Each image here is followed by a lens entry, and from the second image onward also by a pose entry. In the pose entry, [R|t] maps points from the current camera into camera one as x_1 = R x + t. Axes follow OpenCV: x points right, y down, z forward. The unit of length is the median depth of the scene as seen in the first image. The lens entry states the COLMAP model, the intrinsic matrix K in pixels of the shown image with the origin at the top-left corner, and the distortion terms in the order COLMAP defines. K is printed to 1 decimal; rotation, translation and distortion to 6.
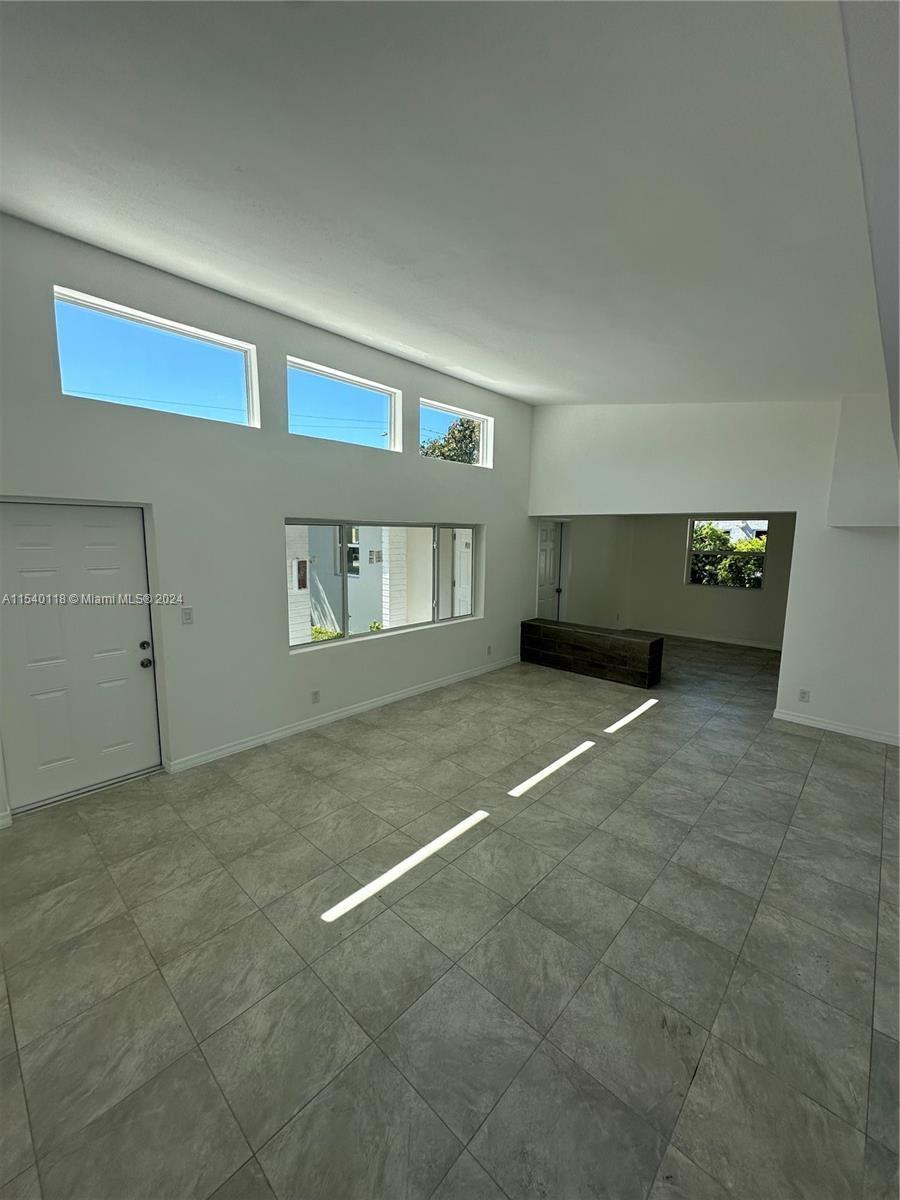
lens RADIAL K [[476.9, 0, 450.0], [0, 476.9, 600.0], [0, 0, 1]] dist [-0.001032, -0.000013]
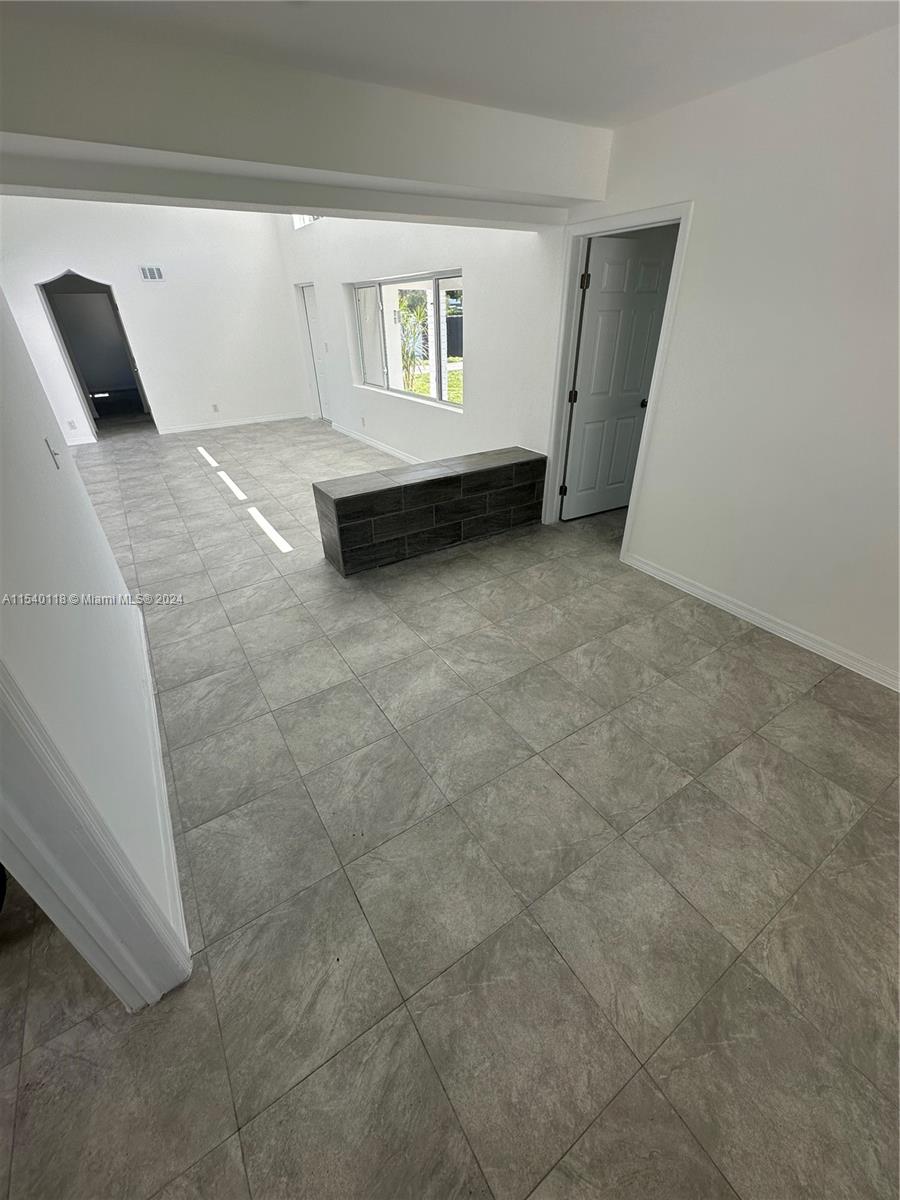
lens RADIAL K [[476.9, 0, 450.0], [0, 476.9, 600.0], [0, 0, 1]] dist [-0.001032, -0.000013]
pose [[-0.243614, 0.493673, -0.834829, 1.210424], [-0.116353, 0.839669, 0.530488, -0.159831], [0.962868, 0.226369, -0.147115, 1.640209]]
